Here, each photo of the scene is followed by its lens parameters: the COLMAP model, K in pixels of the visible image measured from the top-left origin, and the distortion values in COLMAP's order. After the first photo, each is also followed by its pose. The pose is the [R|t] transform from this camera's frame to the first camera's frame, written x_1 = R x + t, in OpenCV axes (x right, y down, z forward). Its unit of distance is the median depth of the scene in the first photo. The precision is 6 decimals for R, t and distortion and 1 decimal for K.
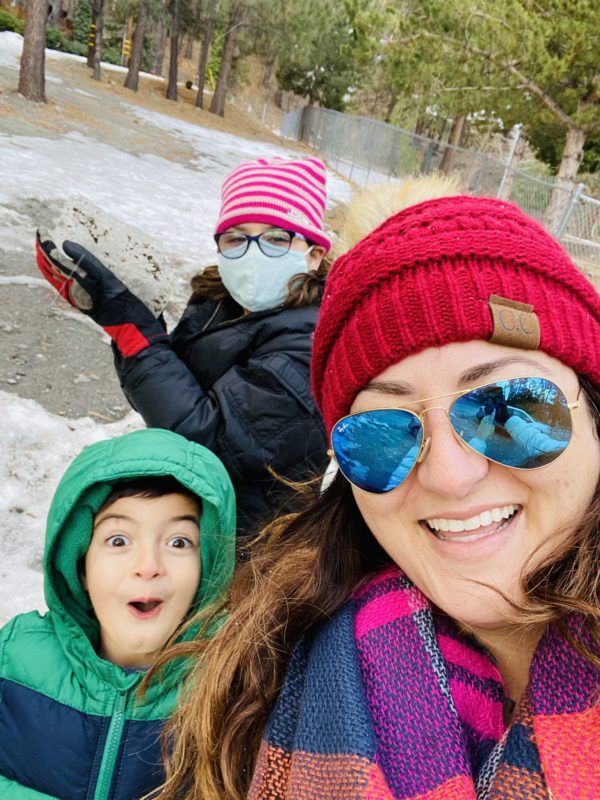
lens RADIAL K [[718.3, 0, 295.4], [0, 718.3, 415.1], [0, 0, 1]] dist [-0.005222, -0.000230]
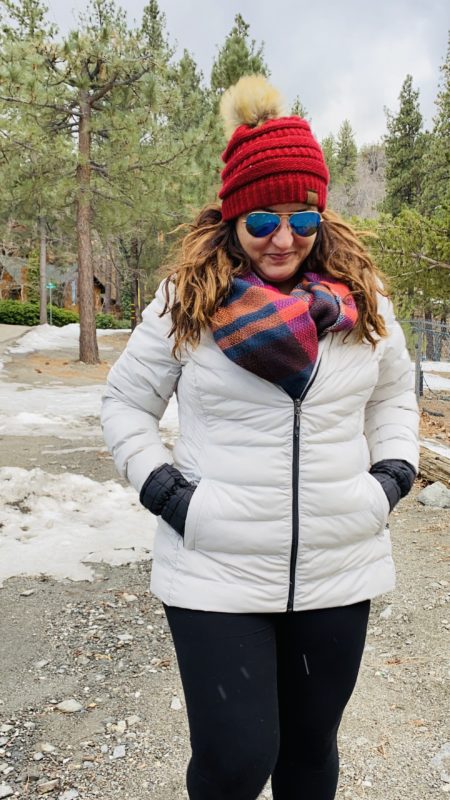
lens RADIAL K [[718.0, 0, 225.0], [0, 718.0, 400.0], [0, 0, 1]] dist [0.013014, -0.000507]
pose [[0.963324, -0.214312, -0.161483, 0.060071], [0.151732, 0.931378, -0.330926, 0.081701], [0.221323, 0.294287, 0.929737, -0.130241]]
